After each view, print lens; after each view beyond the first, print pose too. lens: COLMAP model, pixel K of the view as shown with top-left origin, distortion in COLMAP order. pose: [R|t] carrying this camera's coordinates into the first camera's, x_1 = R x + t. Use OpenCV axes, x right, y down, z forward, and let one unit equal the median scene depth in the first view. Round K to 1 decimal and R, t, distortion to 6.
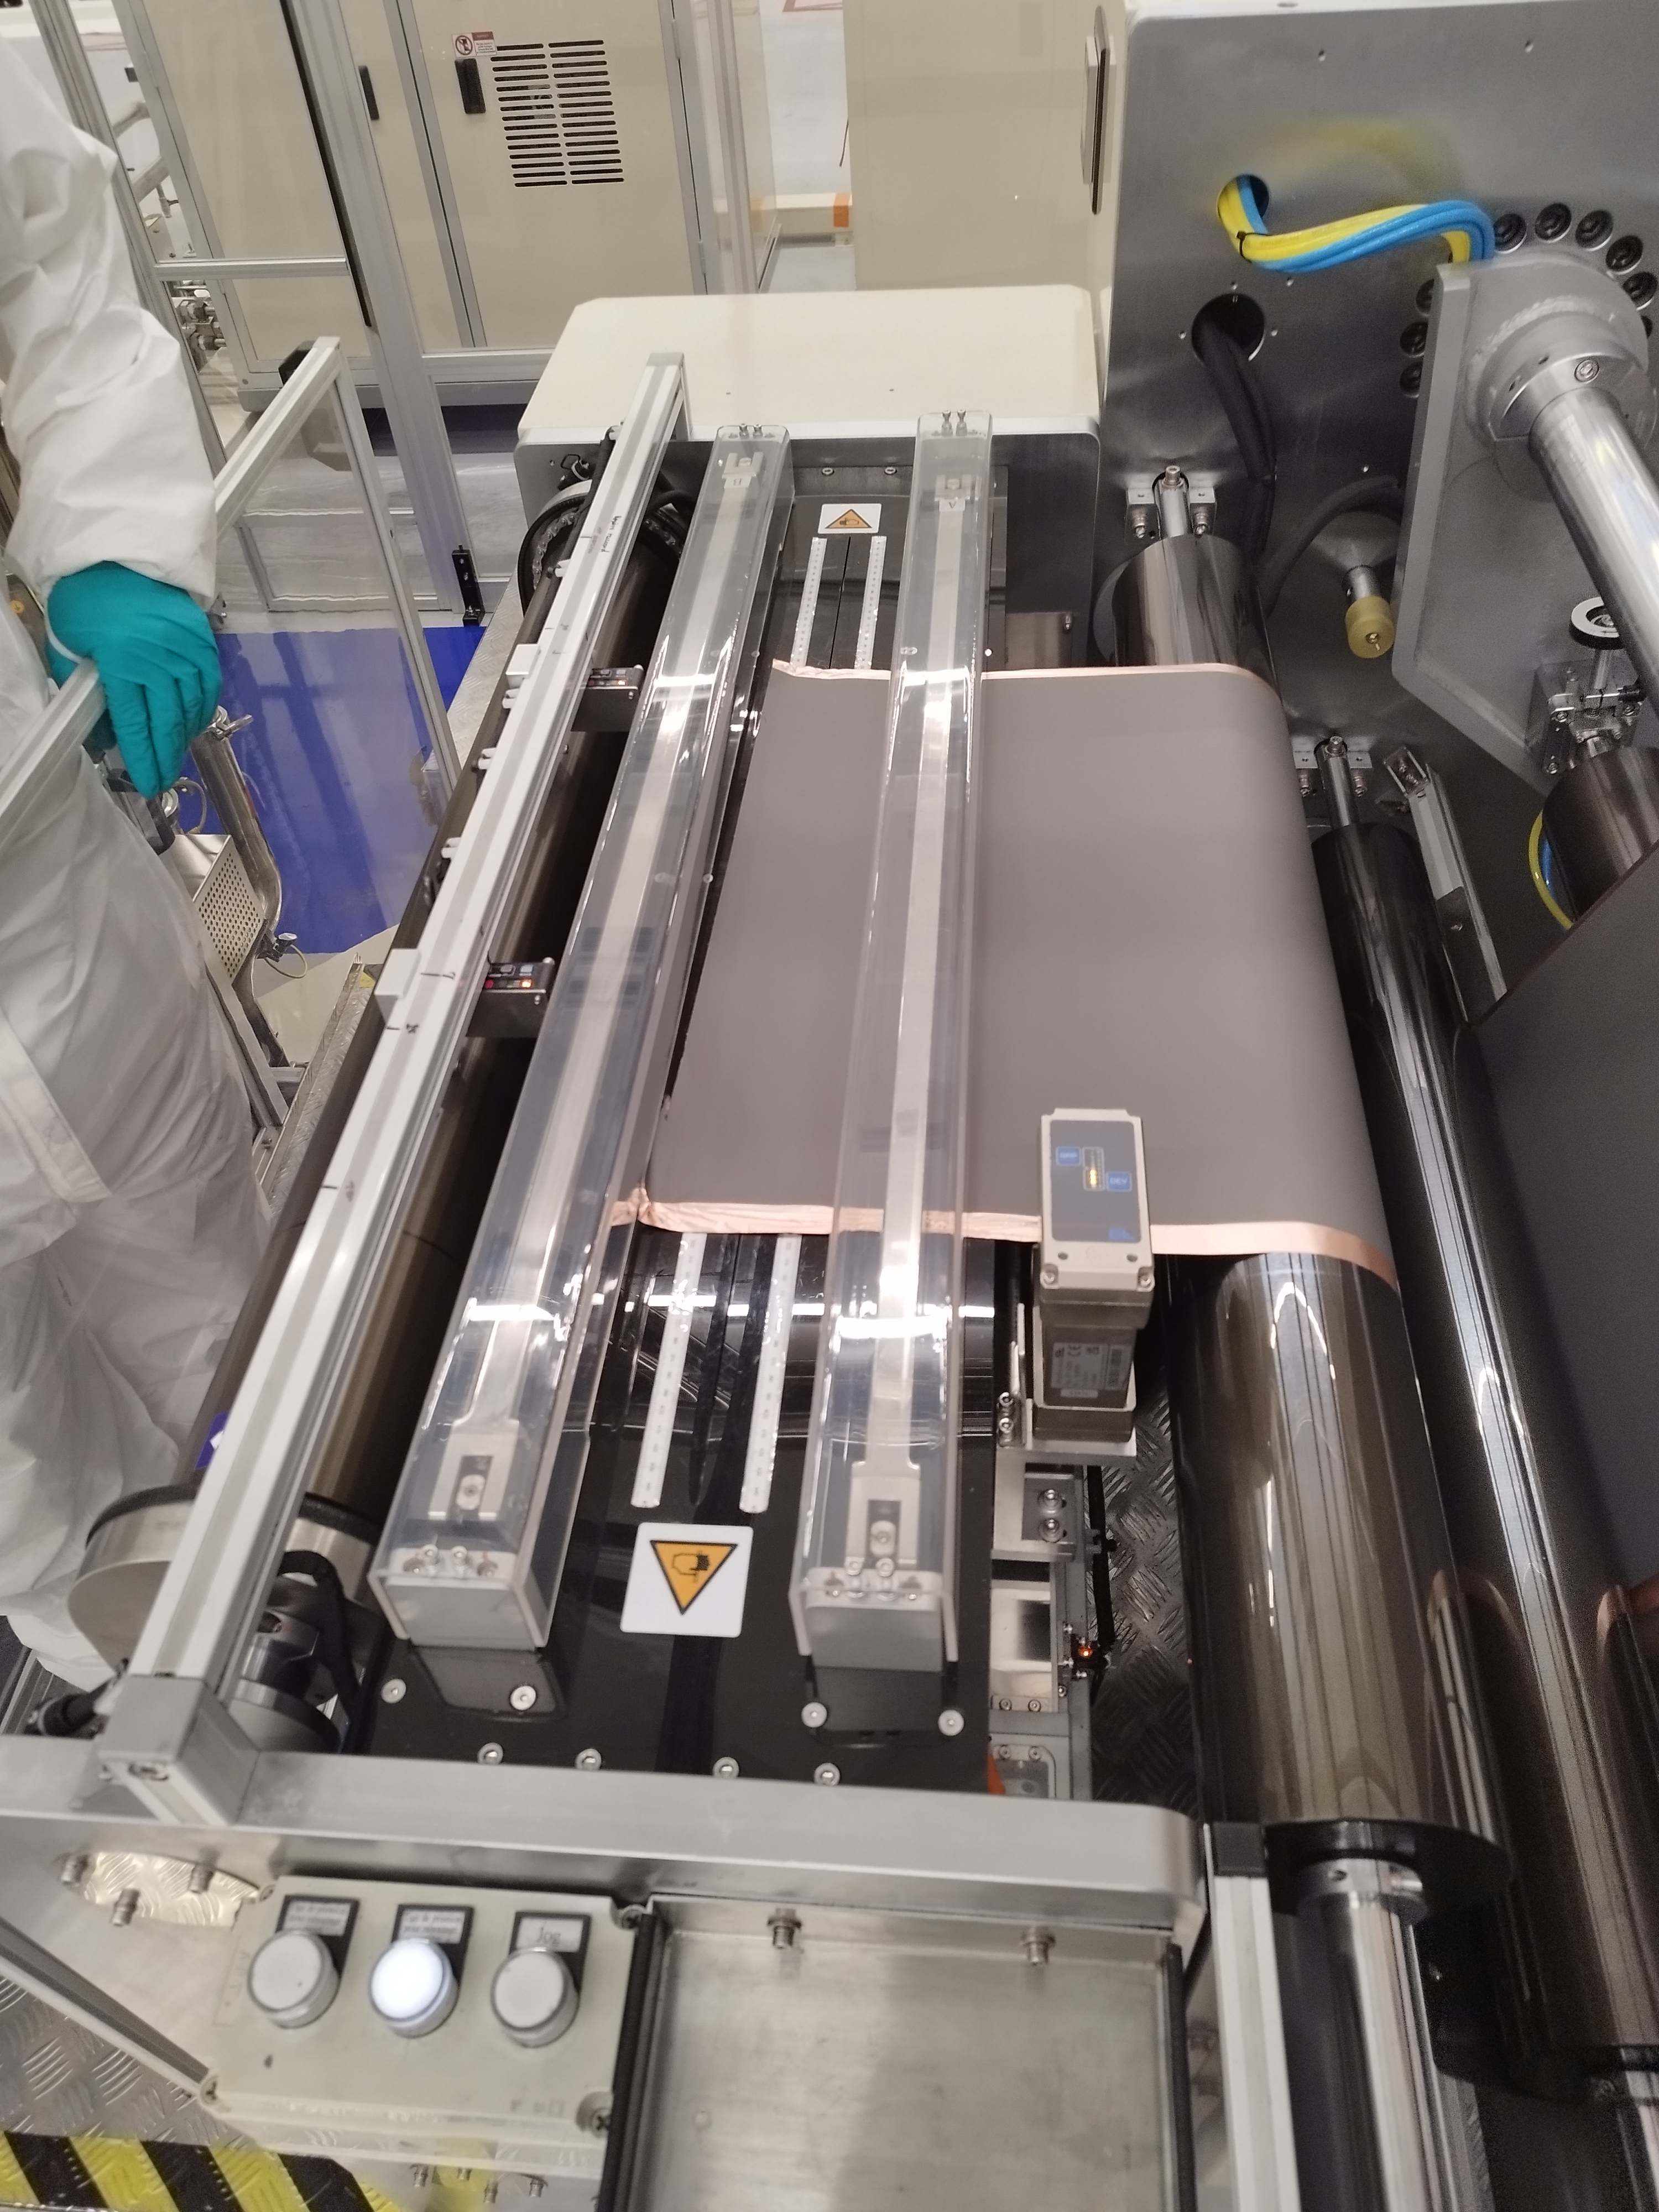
lens RADIAL K [[1602.3, 0, 829.5], [0, 1602.3, 1106.0], [0, 0, 1]] dist [0.005873, -0.004374]
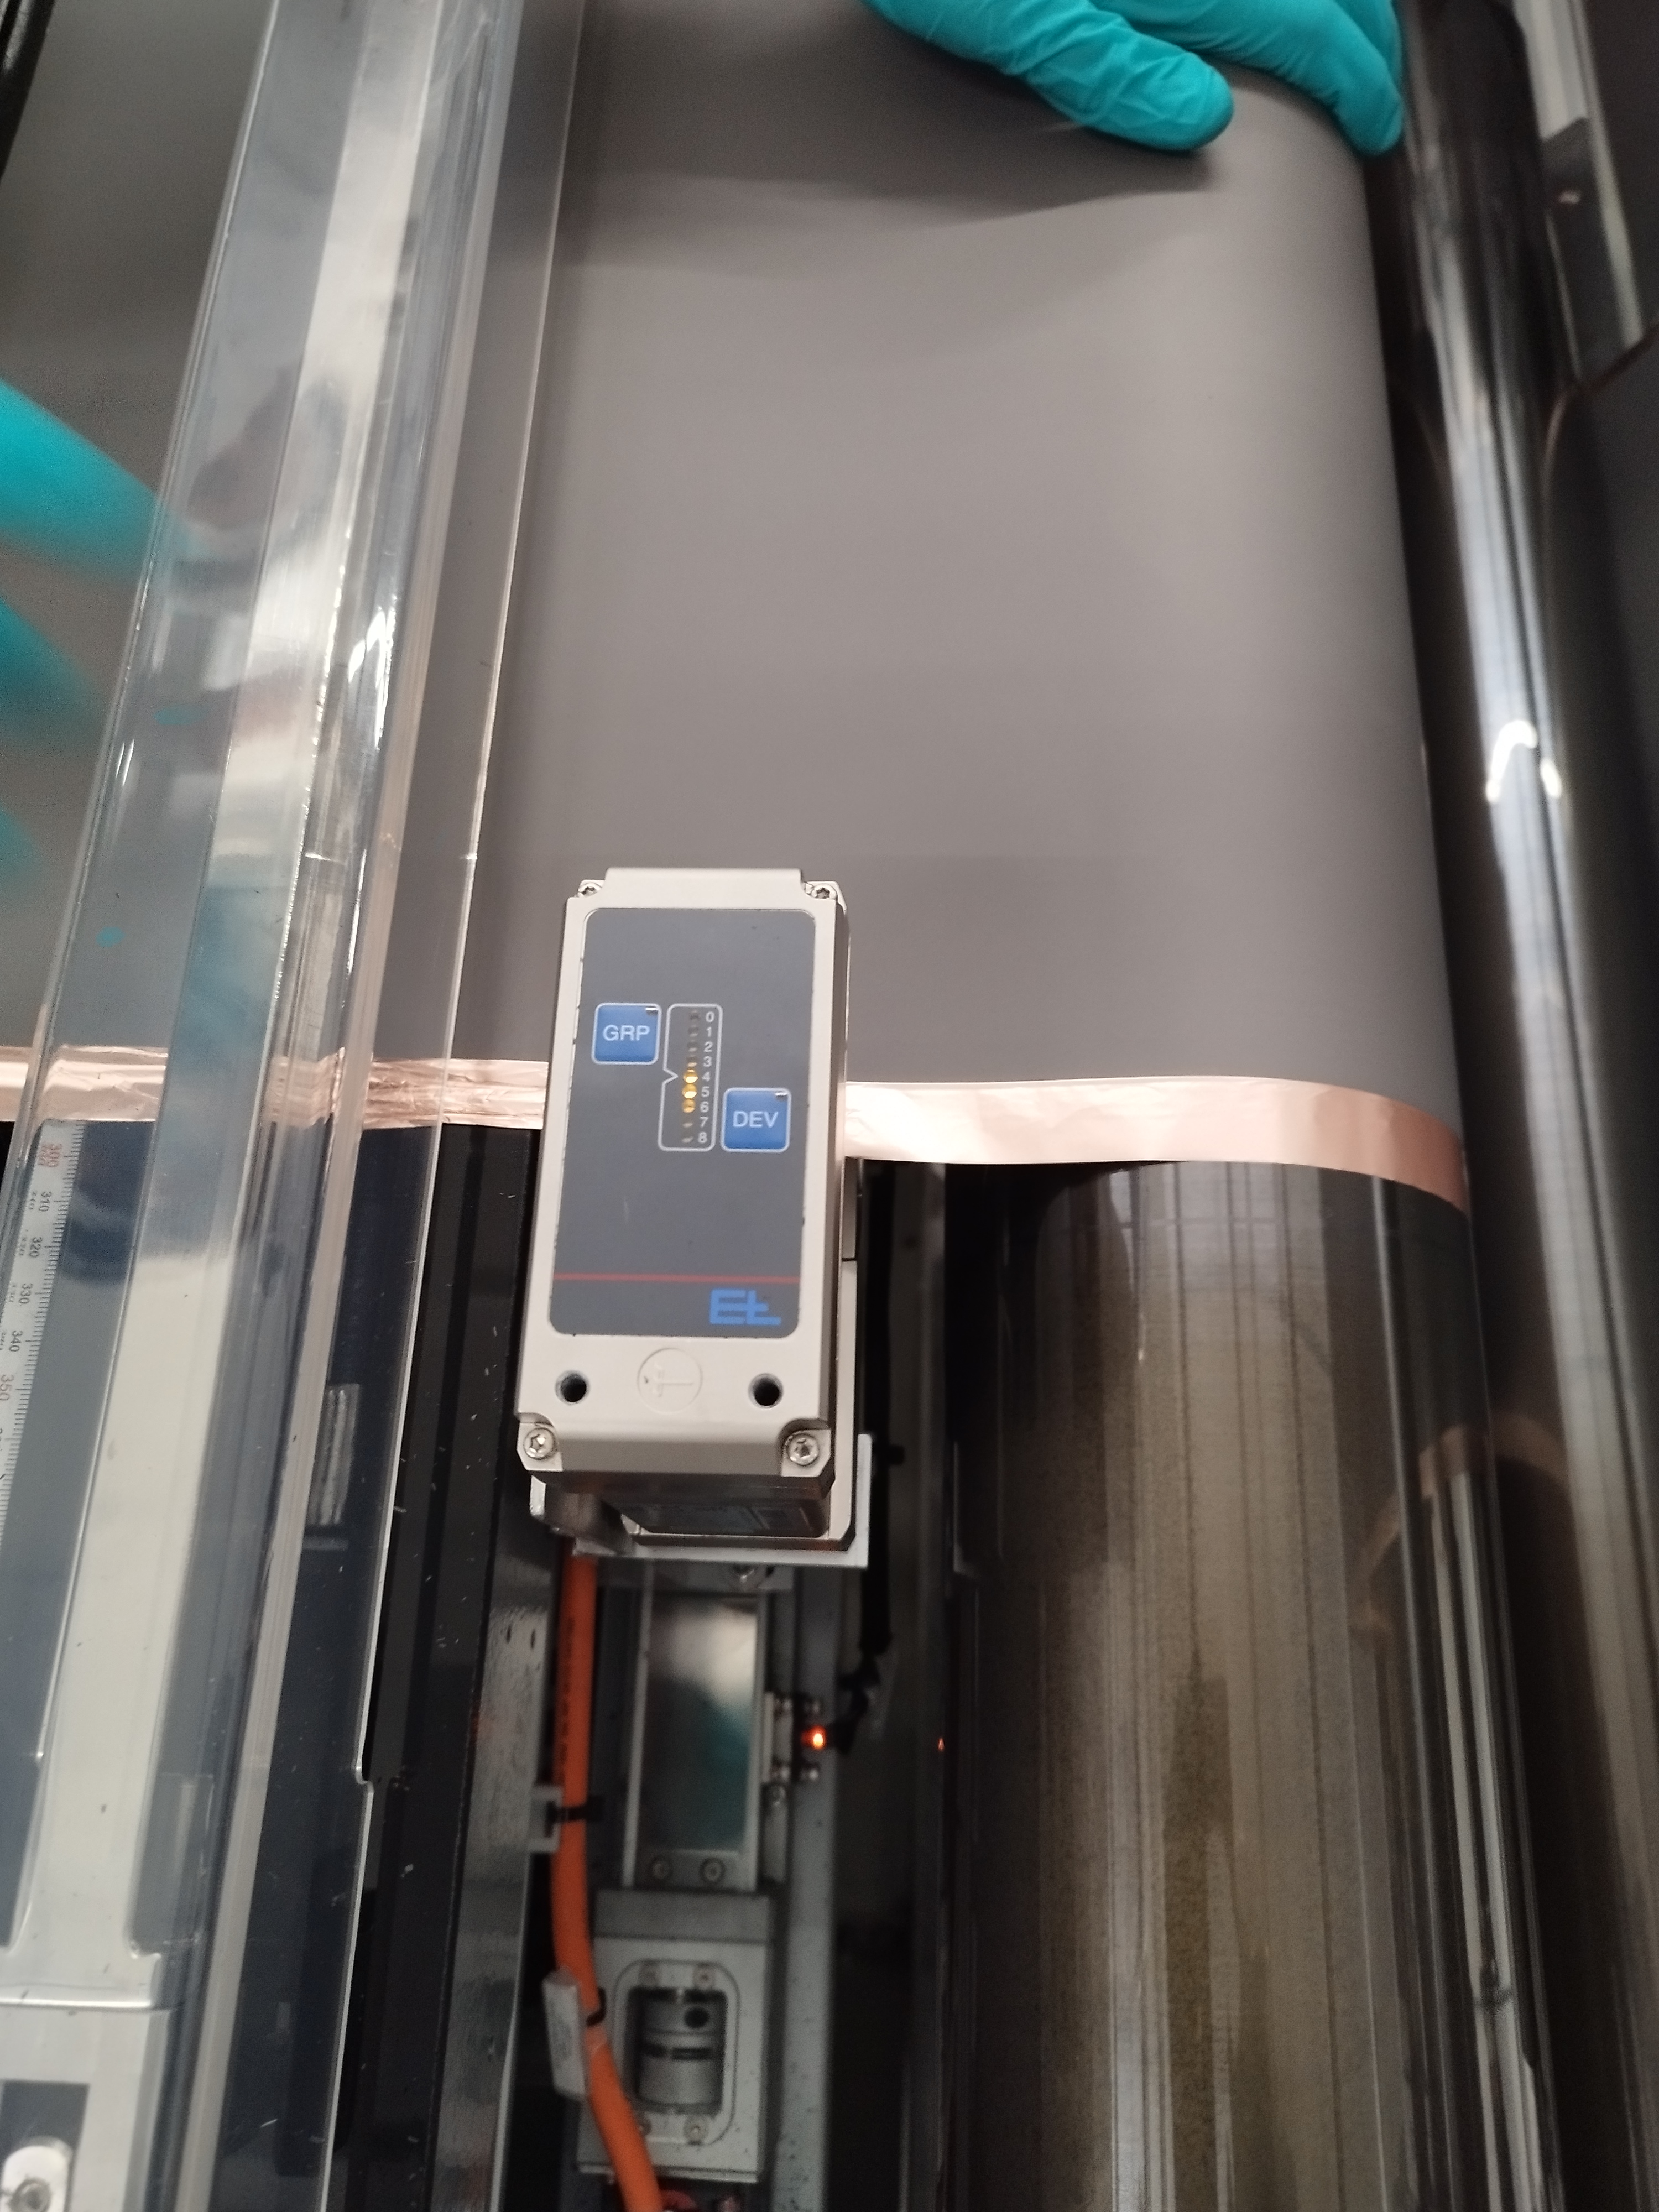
lens RADIAL K [[1844.1, 0, 863.5], [0, 1844.1, 1105.5], [0, 0, 1]] dist [-0.088481, -0.001572]
pose [[0.997515, -0.042058, 0.056516, 0.178490], [0.017553, 0.925318, 0.378786, -0.108938], [-0.068226, -0.376853, 0.923757, 0.610963]]
